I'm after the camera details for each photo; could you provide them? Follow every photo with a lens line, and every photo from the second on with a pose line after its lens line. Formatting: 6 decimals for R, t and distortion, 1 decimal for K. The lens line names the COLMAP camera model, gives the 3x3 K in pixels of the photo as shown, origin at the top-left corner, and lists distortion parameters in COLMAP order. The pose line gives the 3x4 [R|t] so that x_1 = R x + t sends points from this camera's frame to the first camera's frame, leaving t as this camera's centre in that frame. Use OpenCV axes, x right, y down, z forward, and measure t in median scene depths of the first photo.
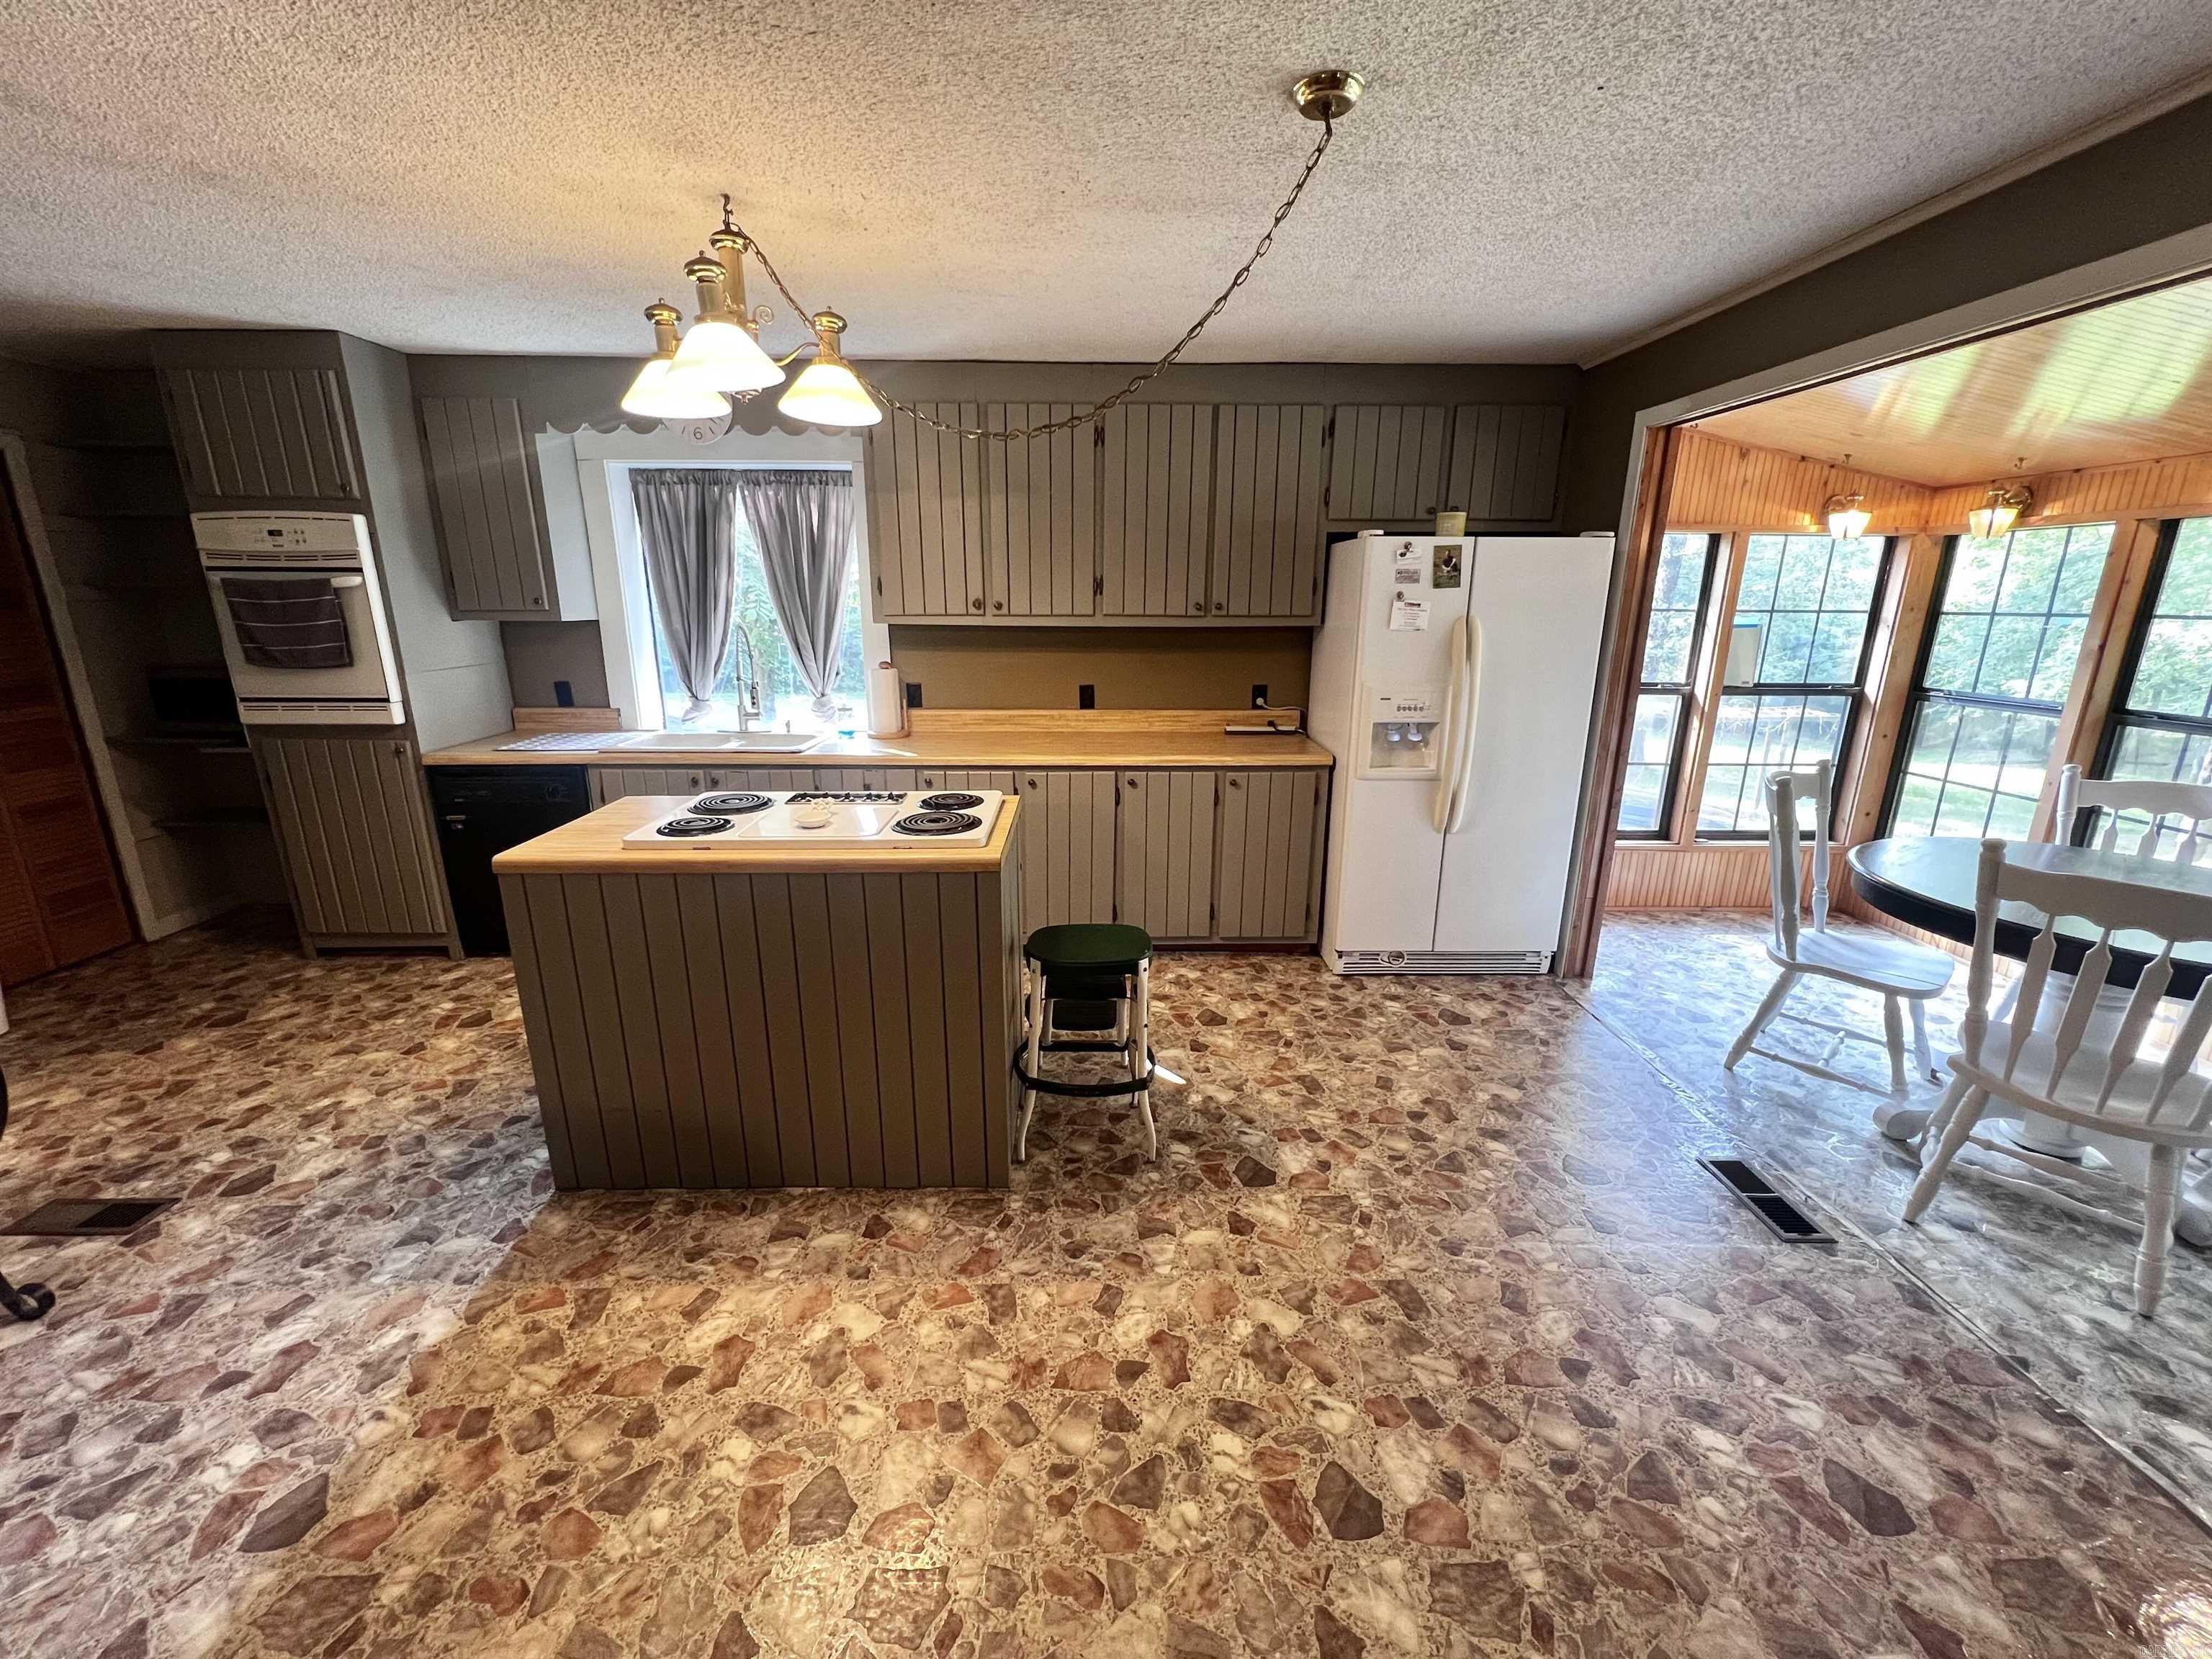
lens RADIAL K [[883.3, 0, 1101.0], [0, 883.3, 827.6], [0, 0, 1]] dist [-0.001483, 0.000290]
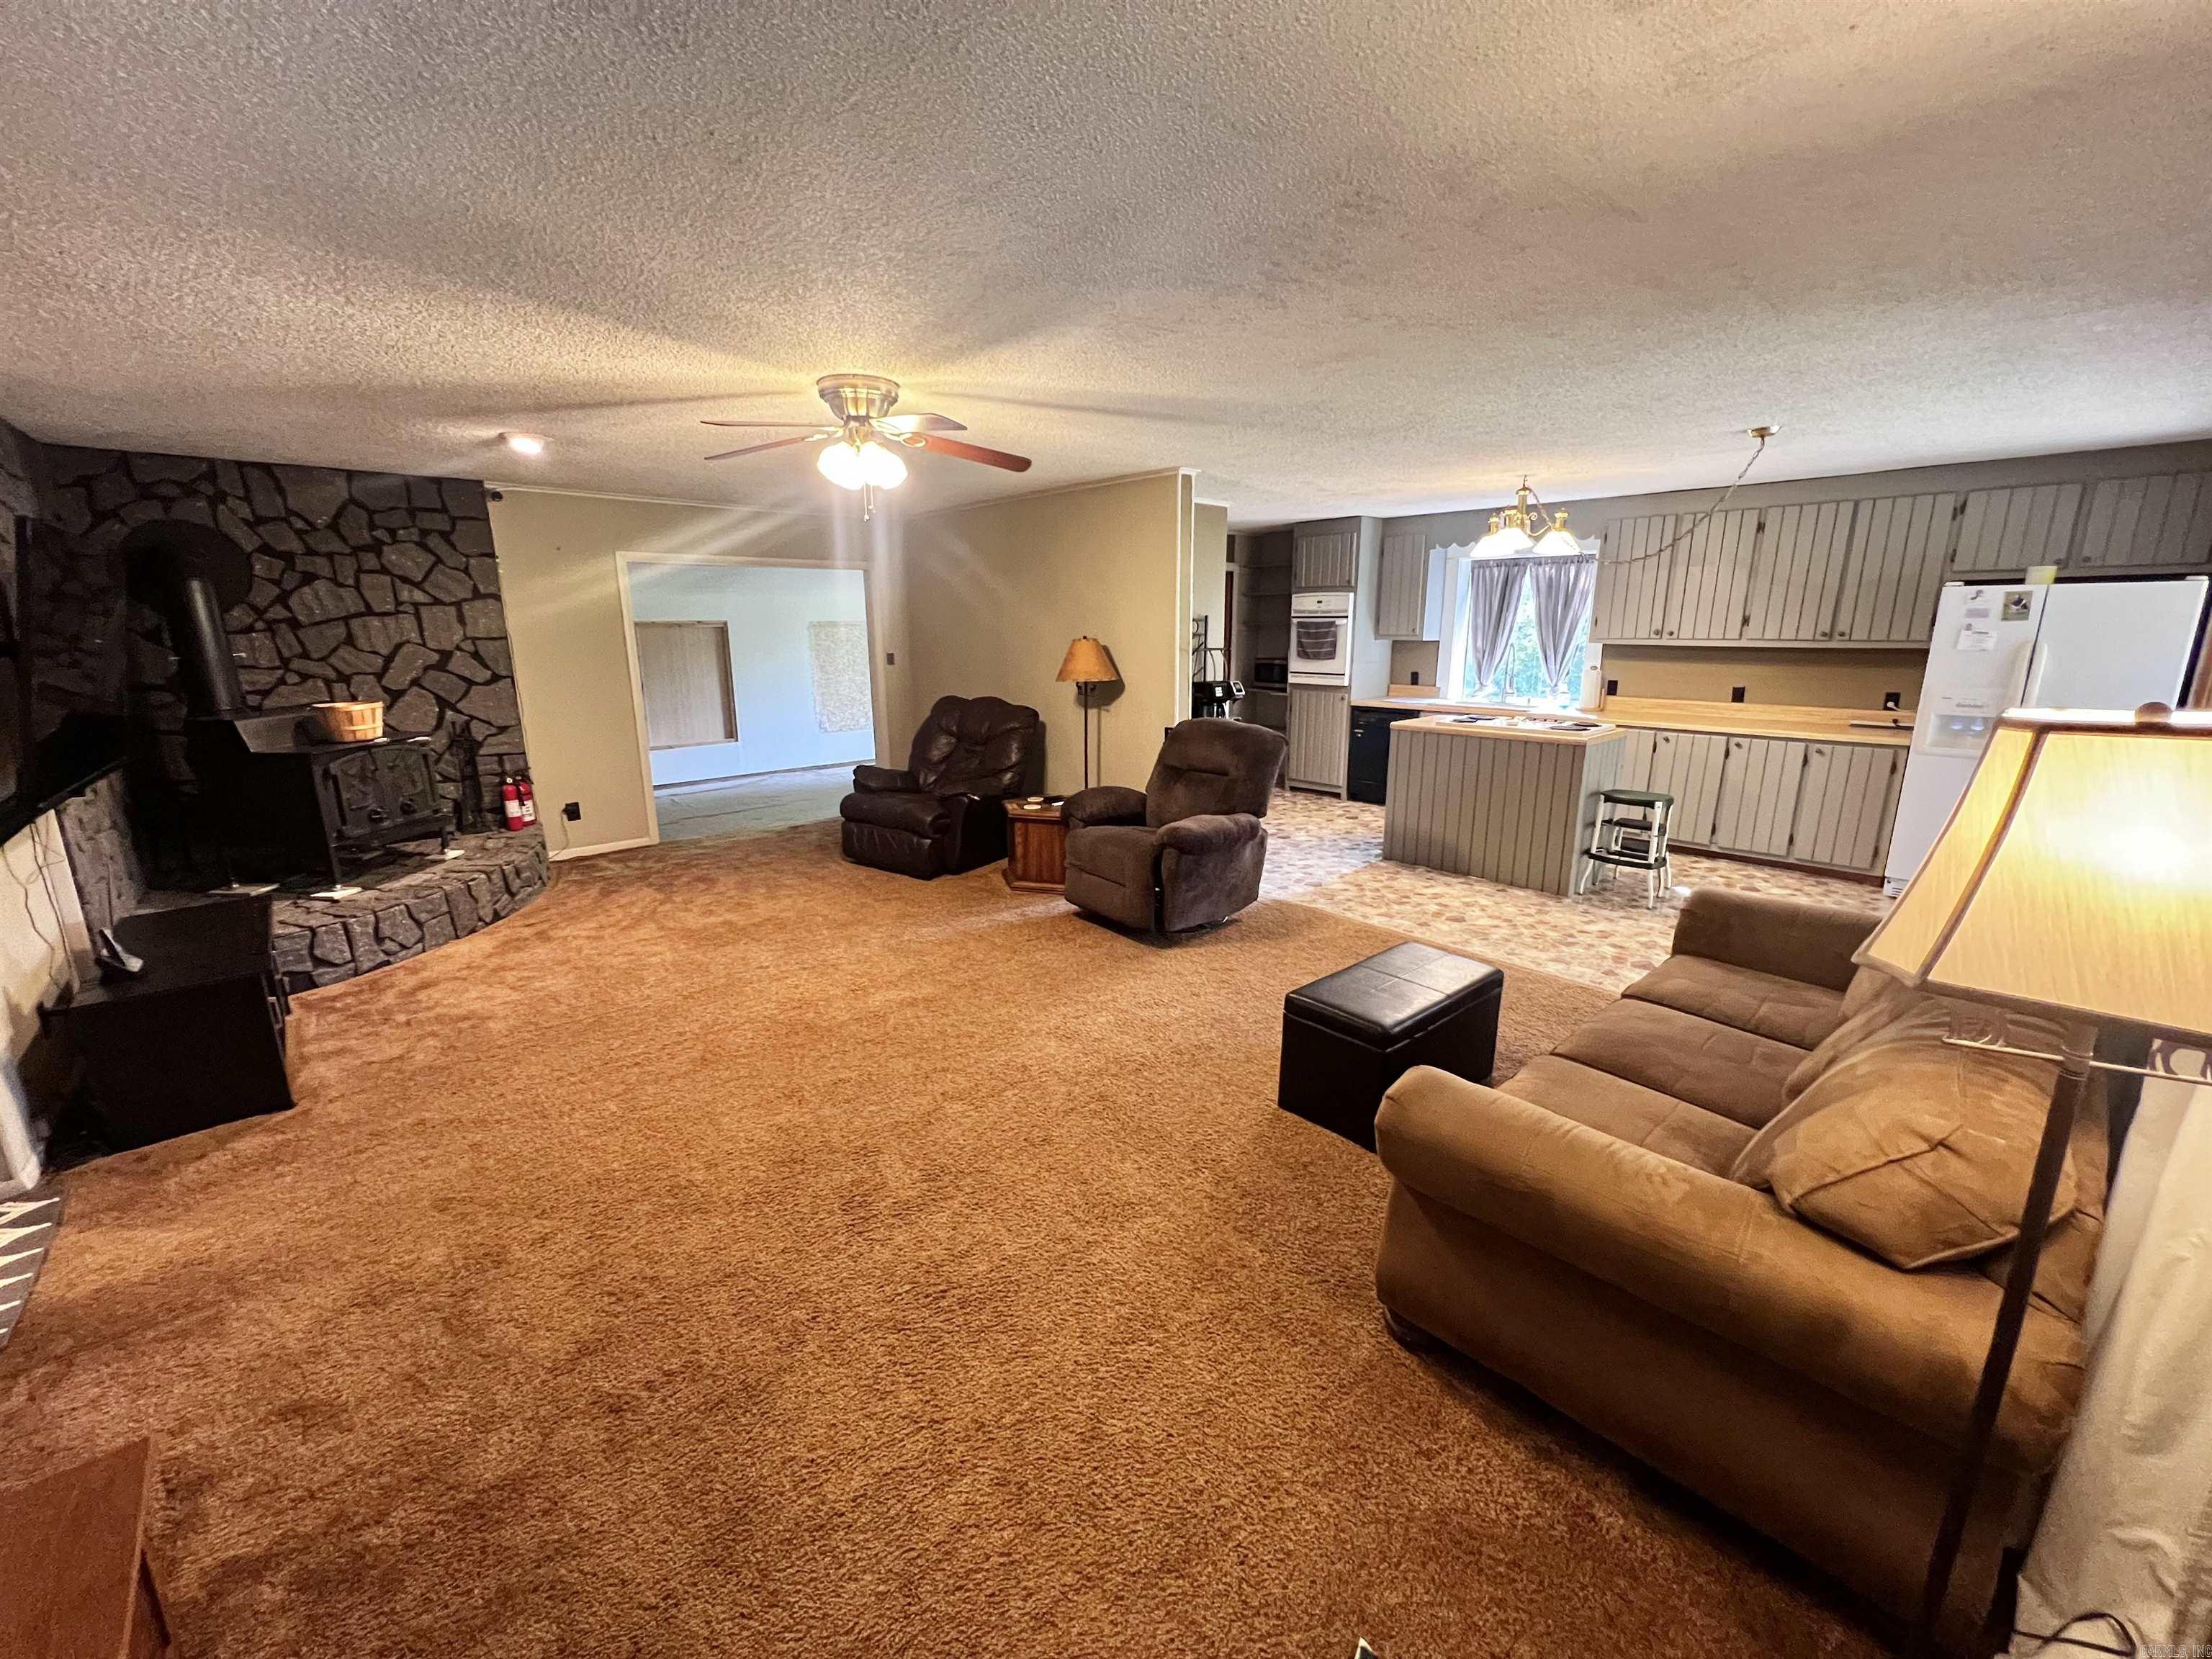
lens RADIAL K [[883.3, 0, 1099.4], [0, 883.3, 827.3], [0, 0, 1]] dist [-0.001483, 0.000290]
pose [[0.657835, 0.163533, -0.735194, 0.517825], [-0.186672, 0.981087, 0.051198, 0.250216], [0.729662, 0.103560, 0.675921, -0.976256]]
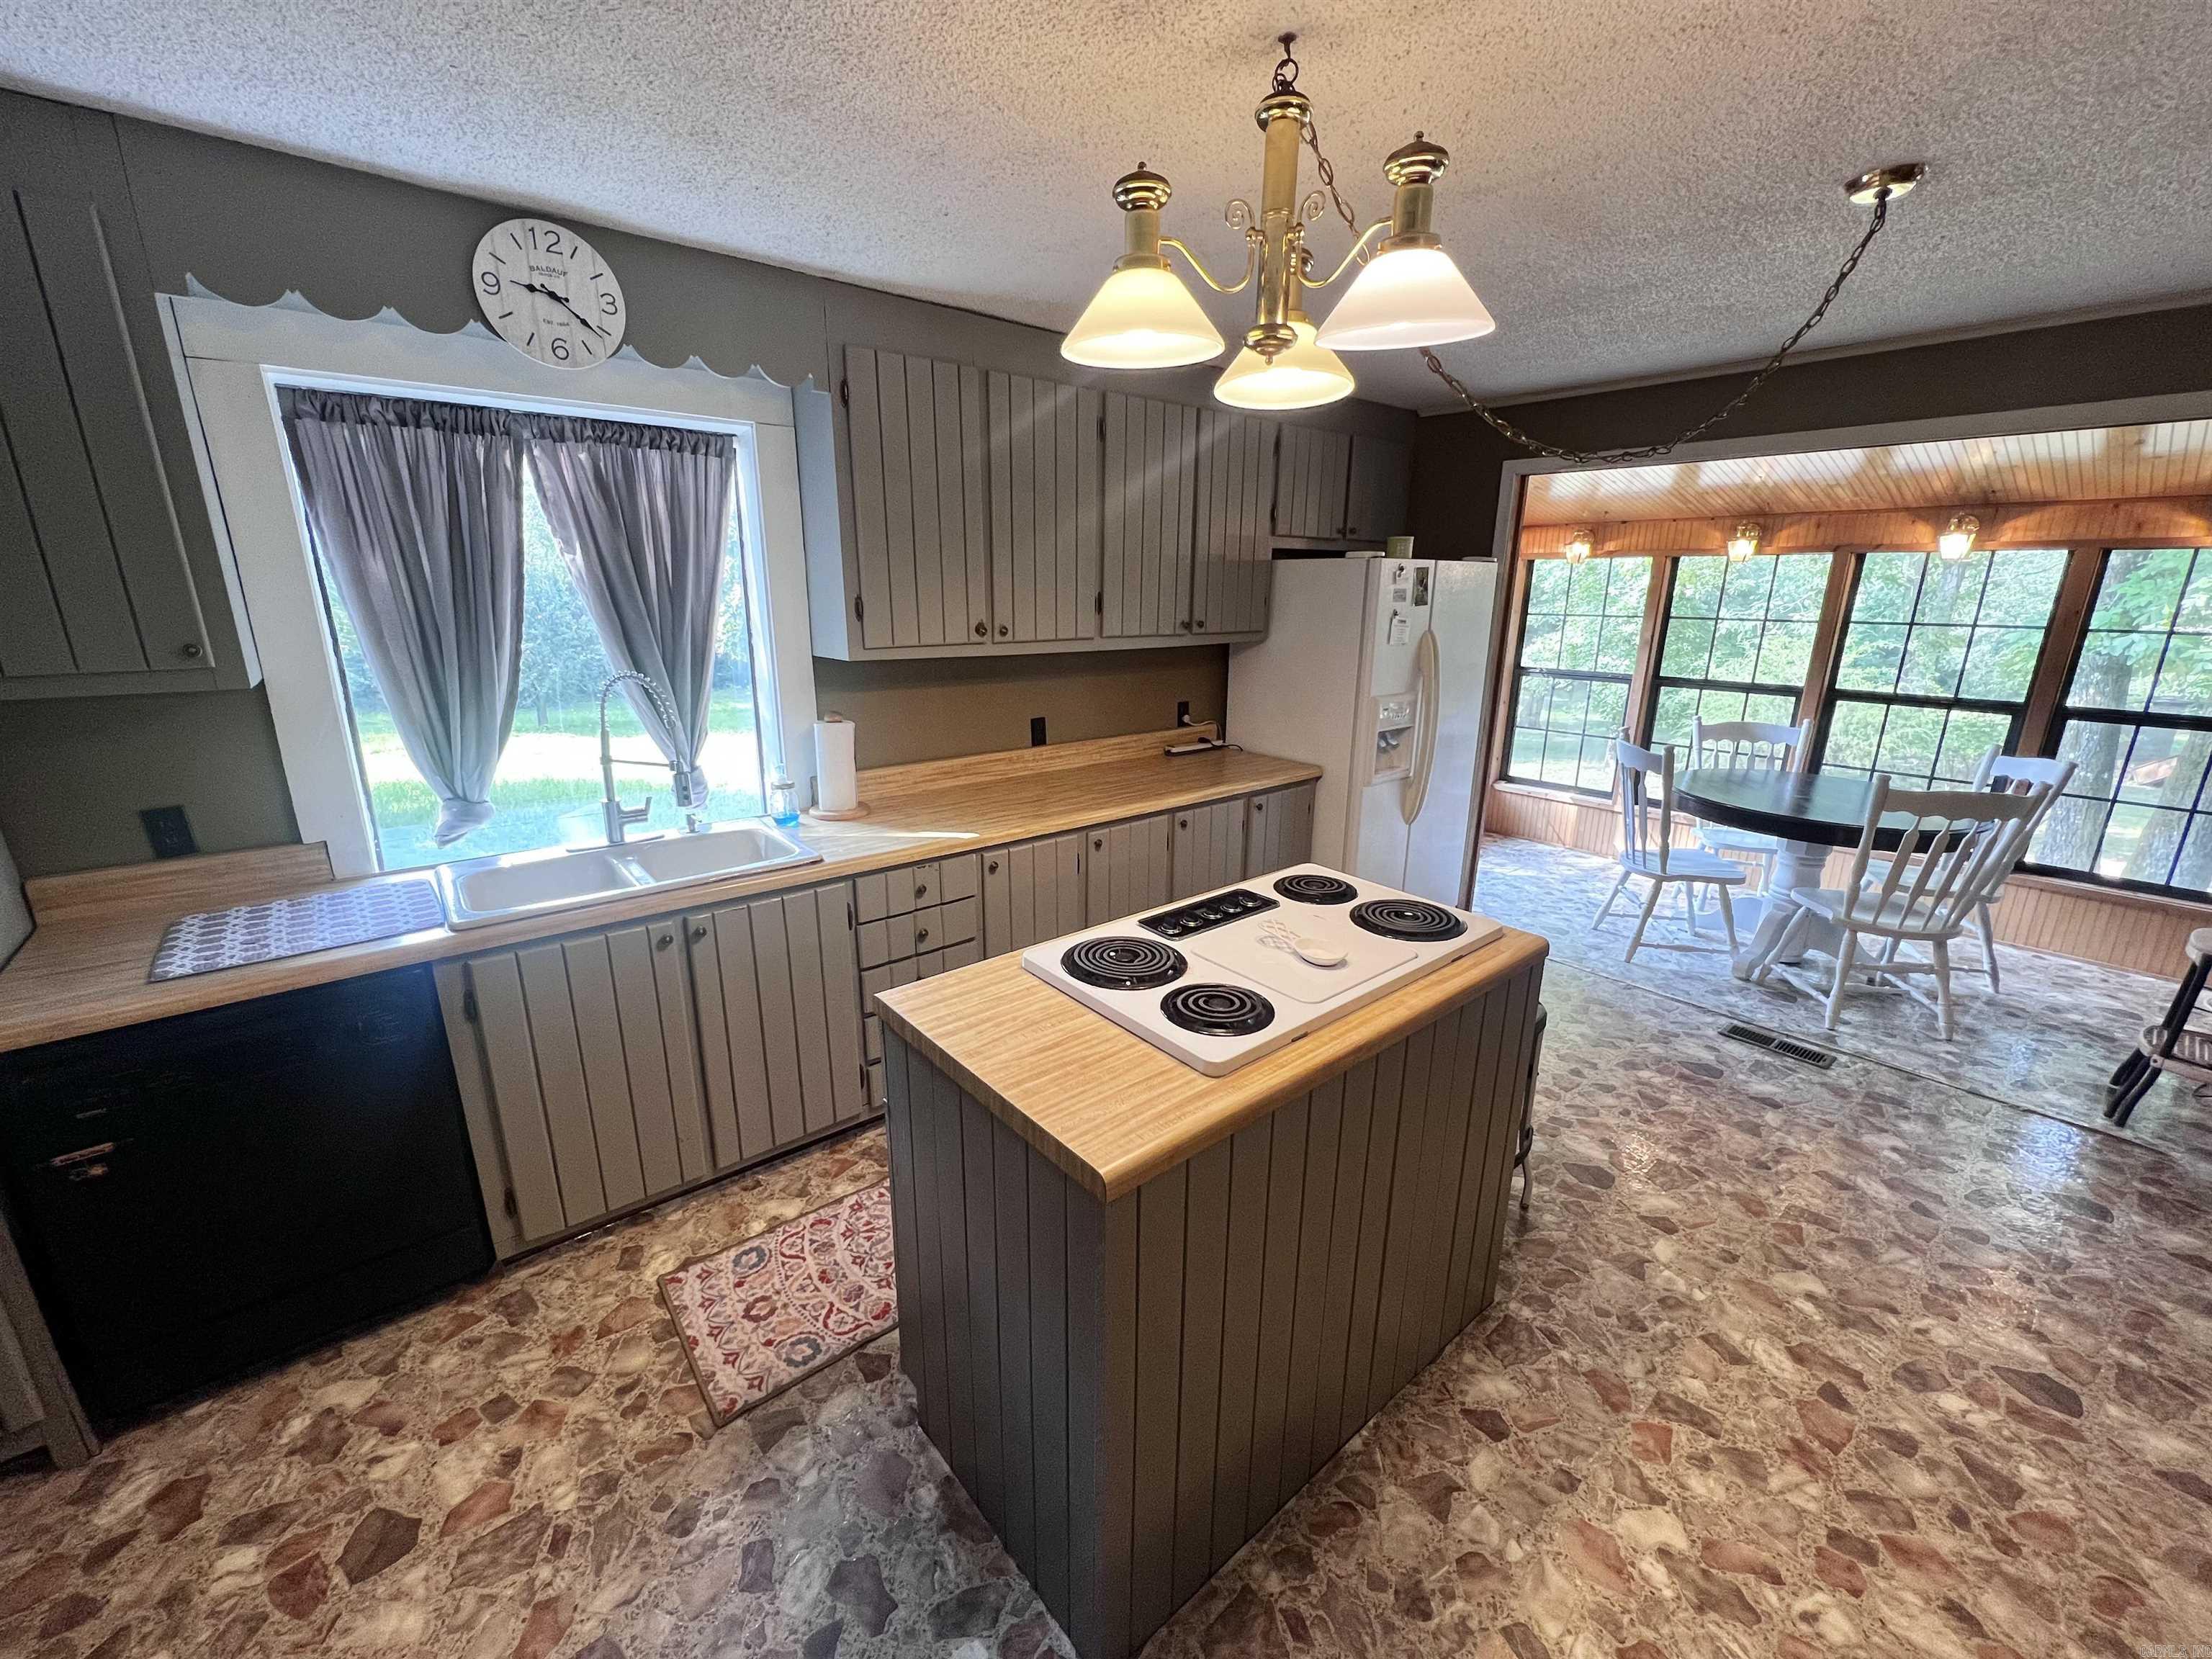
lens RADIAL K [[883.3, 0, 1102.0], [0, 883.3, 826.7], [0, 0, 1]] dist [-0.001483, 0.000290]
pose [[0.778997, -0.165054, 0.604913, -0.635405], [0.156570, 0.985376, 0.067238, -0.134775], [-0.607165, 0.042333, 0.793447, 0.374191]]
